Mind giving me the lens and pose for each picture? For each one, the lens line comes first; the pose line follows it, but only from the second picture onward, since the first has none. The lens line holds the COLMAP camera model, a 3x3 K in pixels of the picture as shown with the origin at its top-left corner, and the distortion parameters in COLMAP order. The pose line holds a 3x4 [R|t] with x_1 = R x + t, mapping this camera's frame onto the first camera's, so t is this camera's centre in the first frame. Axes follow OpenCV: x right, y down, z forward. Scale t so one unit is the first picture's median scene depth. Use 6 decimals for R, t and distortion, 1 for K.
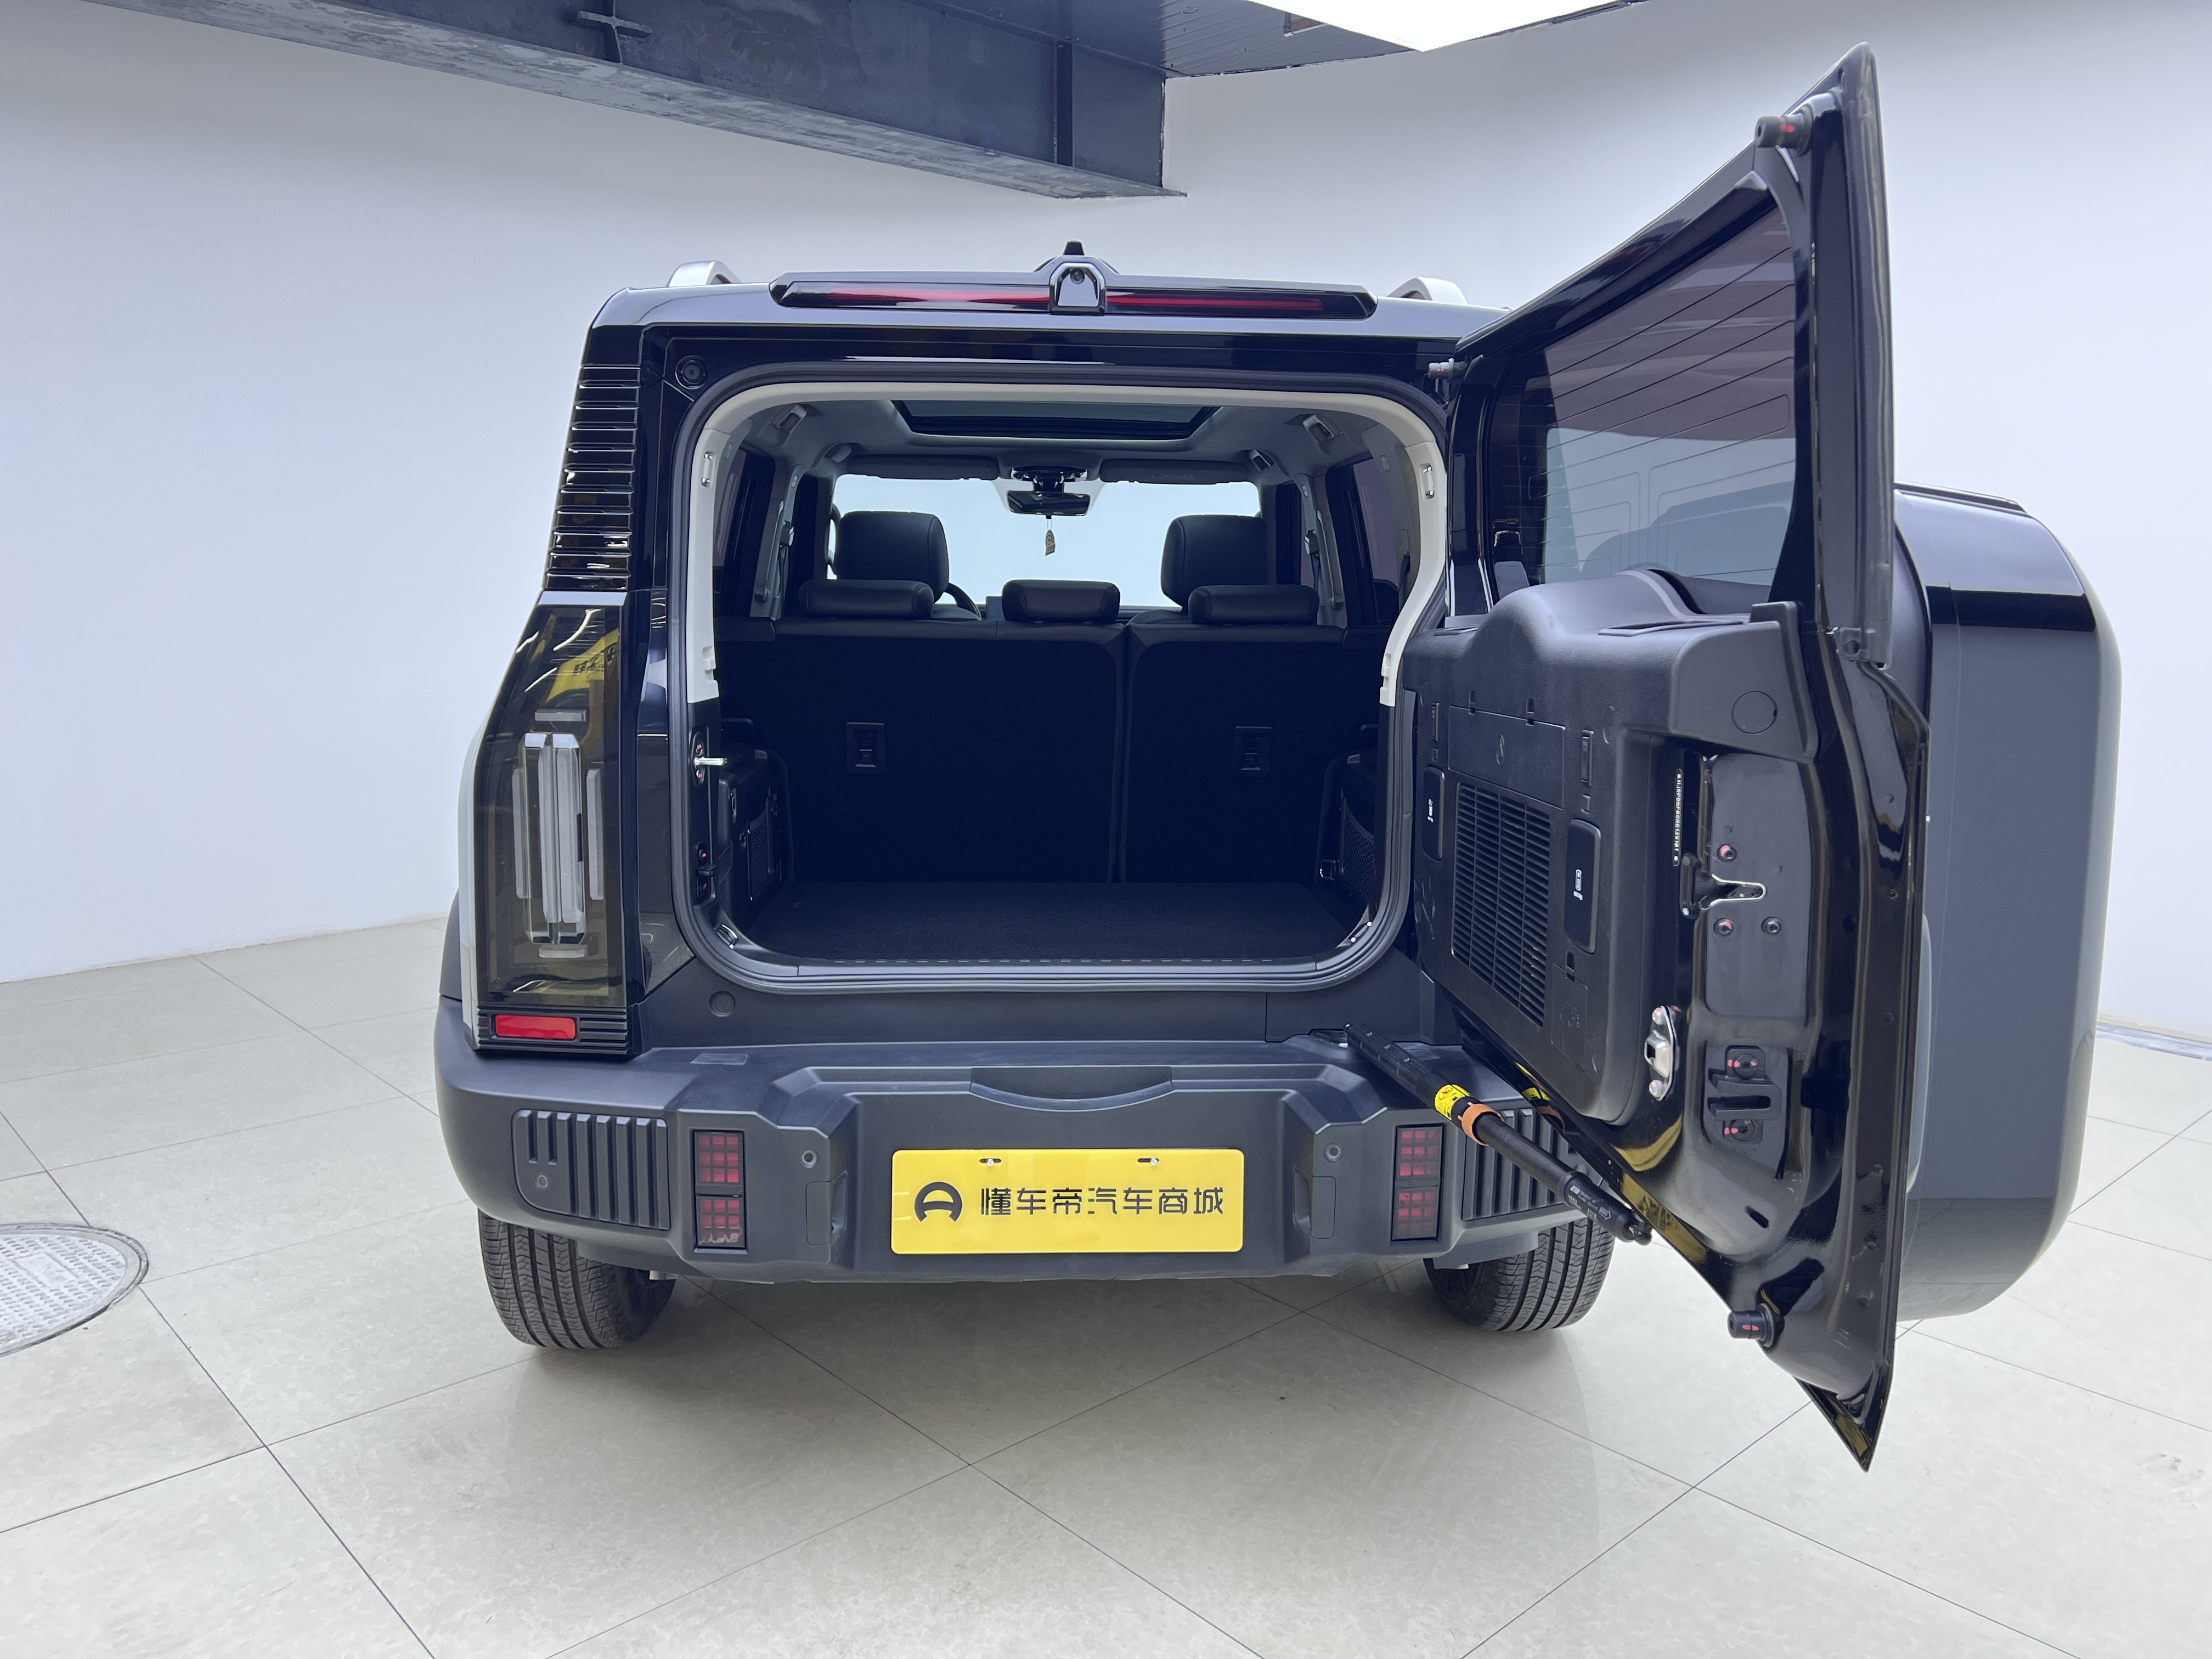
lens RADIAL K [[1701.7, 0, 1115.4], [0, 1701.7, 817.7], [0, 0, 1]] dist [0.086056, -0.095224]
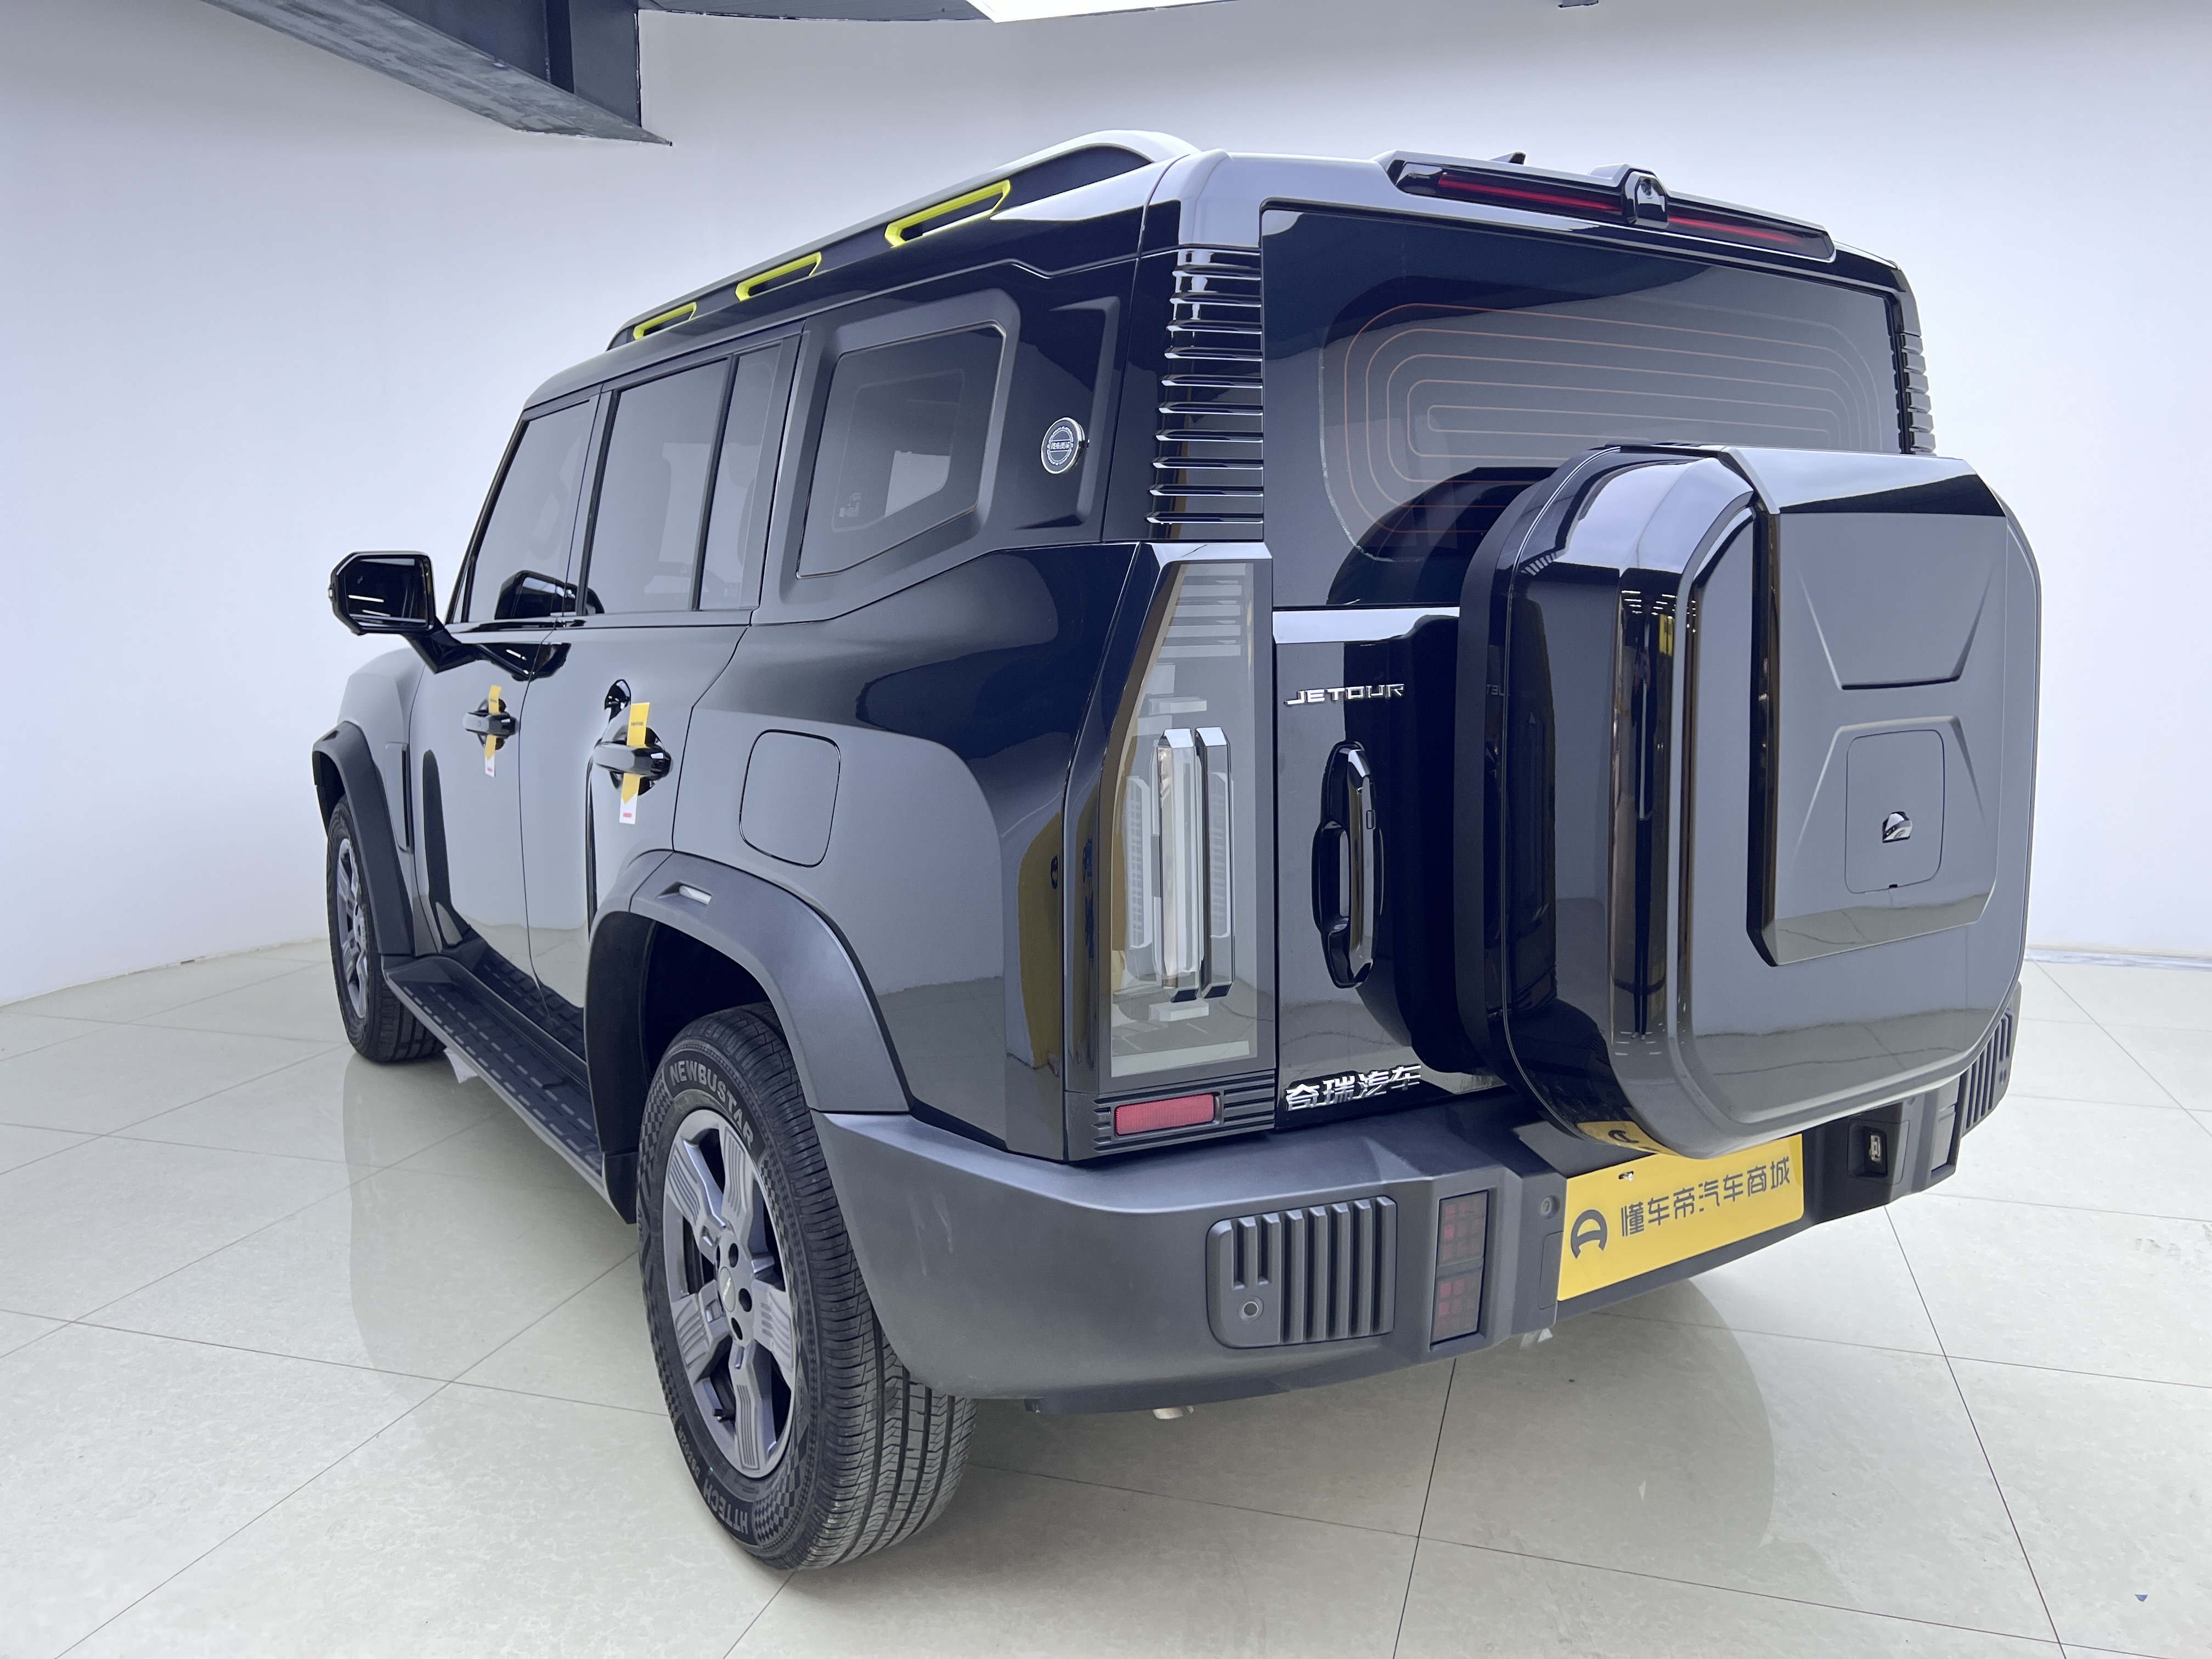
lens RADIAL K [[1701.7, 0, 1115.4], [0, 1701.7, 817.7], [0, 0, 1]] dist [0.086056, -0.095224]
pose [[0.857297, -0.092744, 0.506399, -0.730878], [0.095648, 0.995207, 0.020342, -0.027372], [-0.505858, 0.030997, 0.862059, 0.355456]]
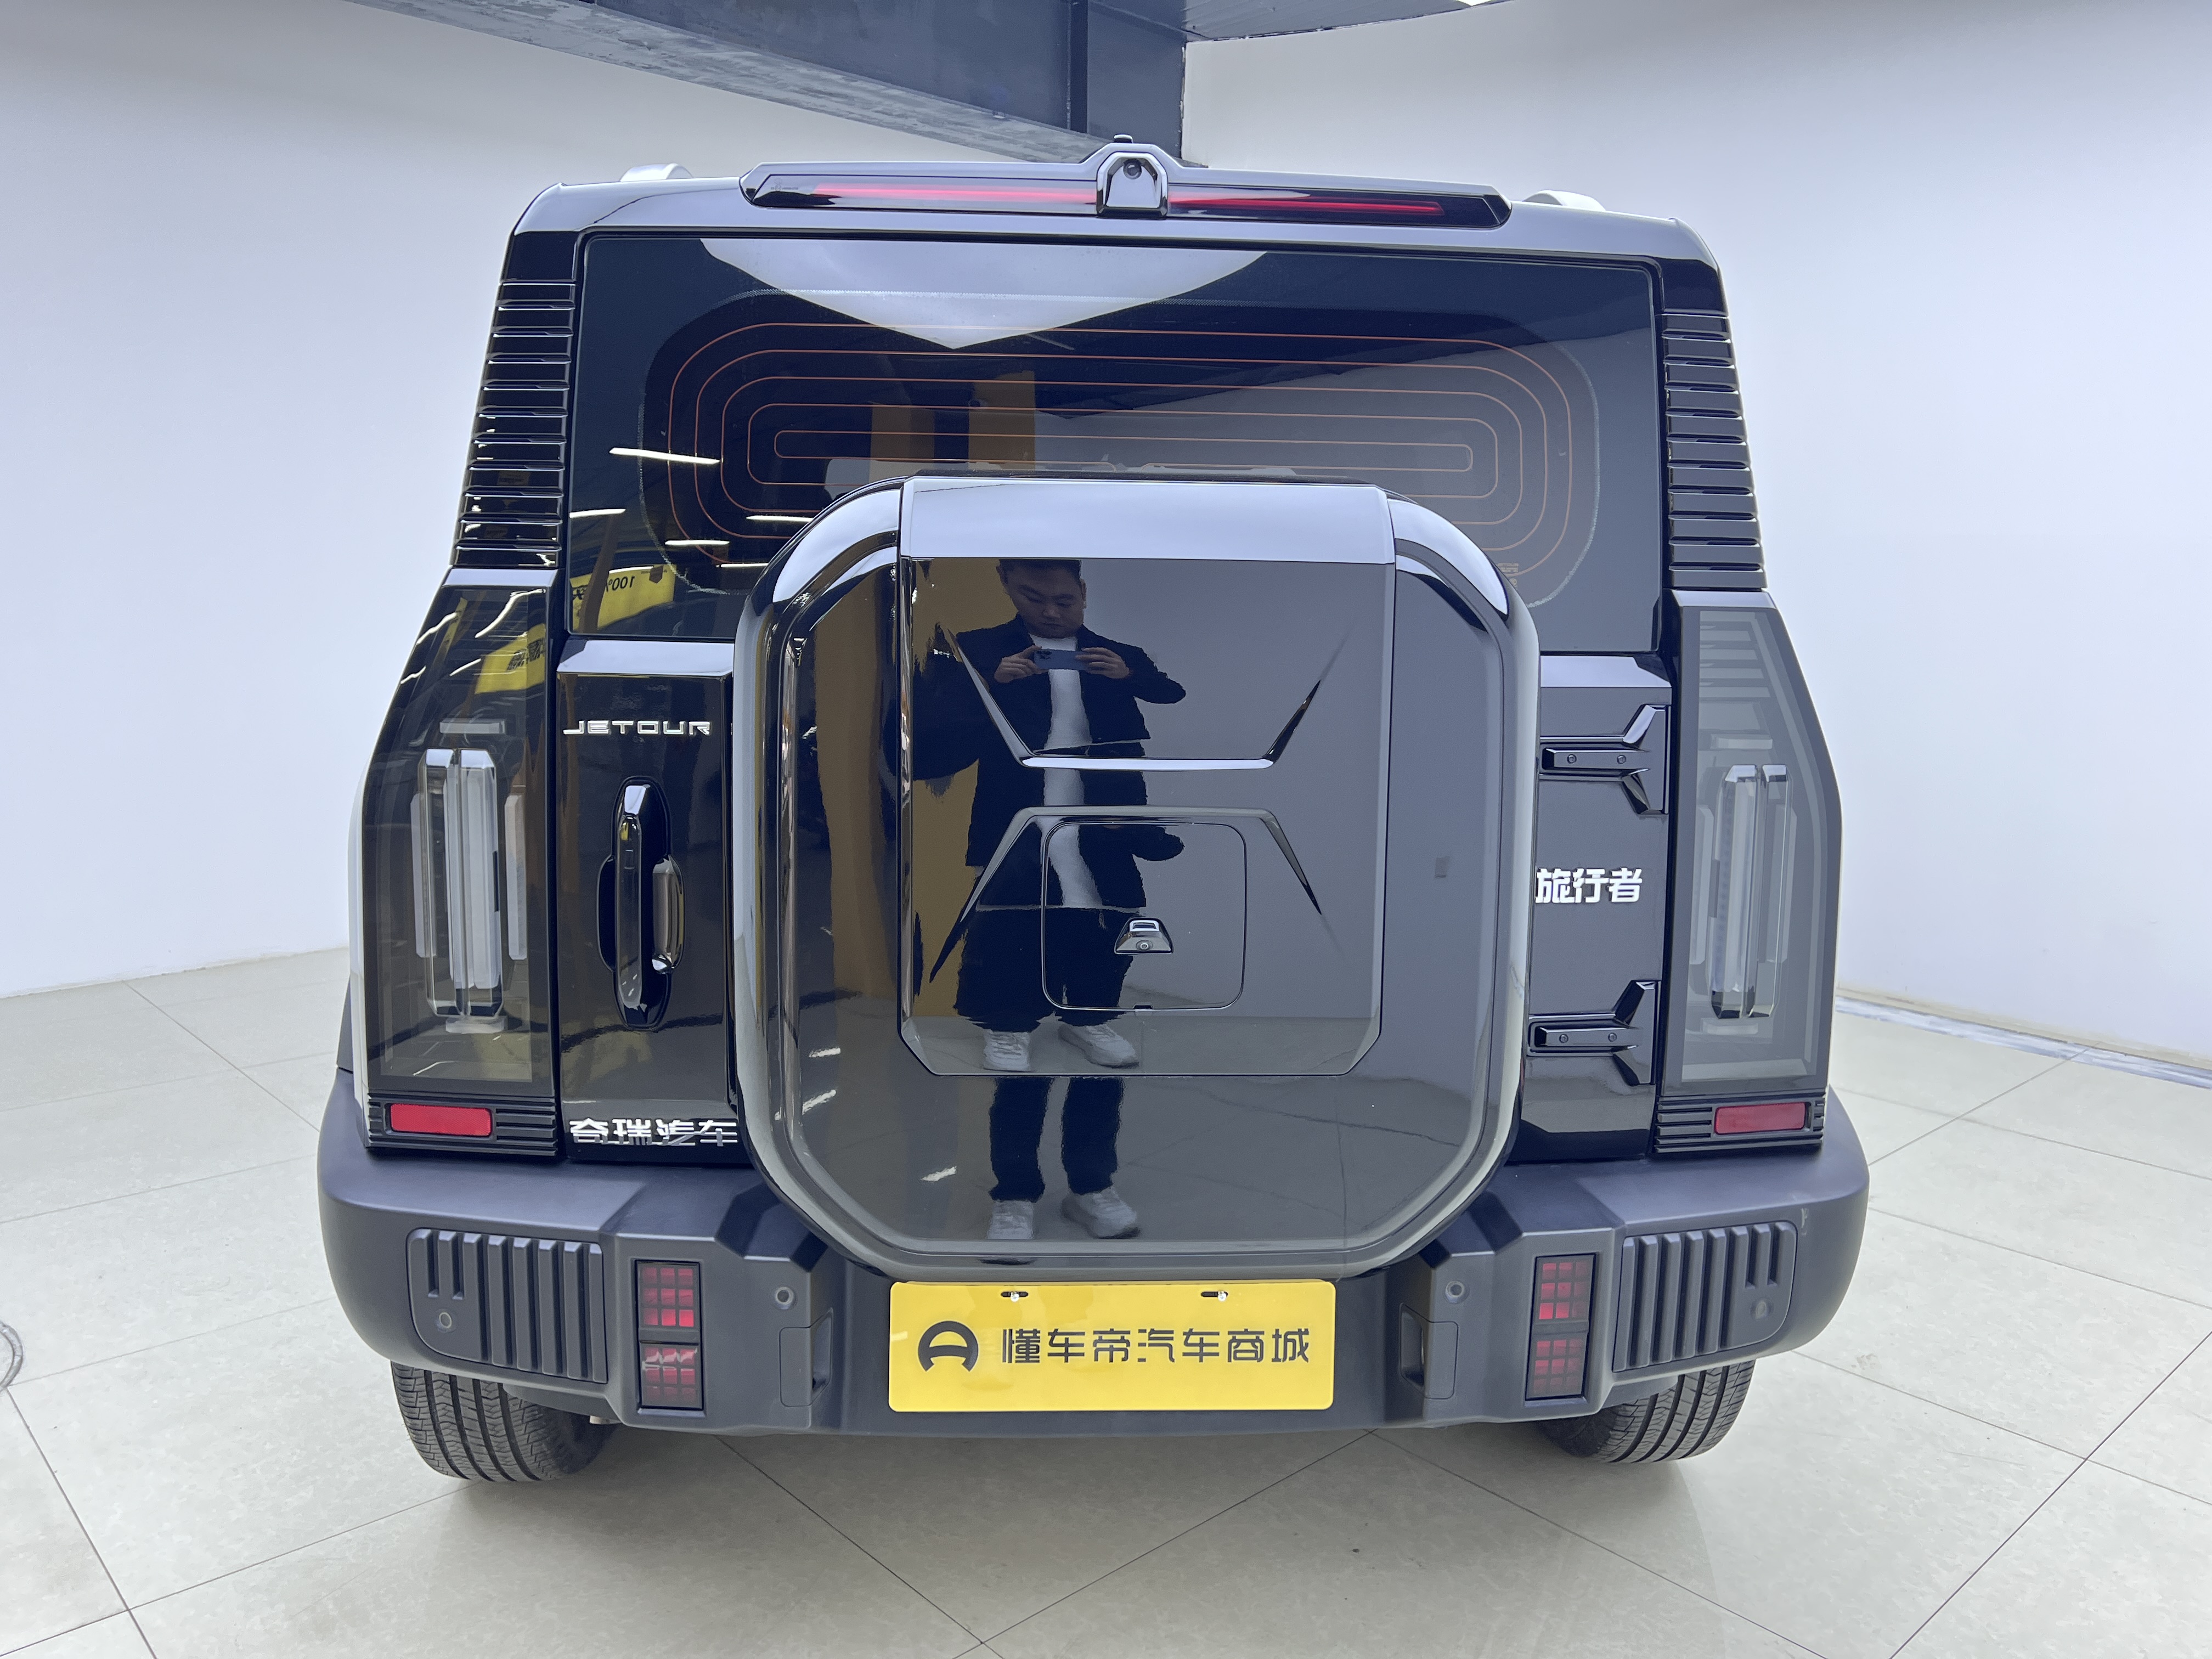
lens RADIAL K [[1687.8, 0, 1106.0], [0, 1687.8, 829.5], [0, 0, 1]] dist [0.066549, -0.058266]
pose [[0.999983, 0.005681, -0.001277, -0.031077], [-0.005677, 0.999978, 0.003468, -0.016465], [0.001297, -0.003461, 0.999993, 0.216928]]
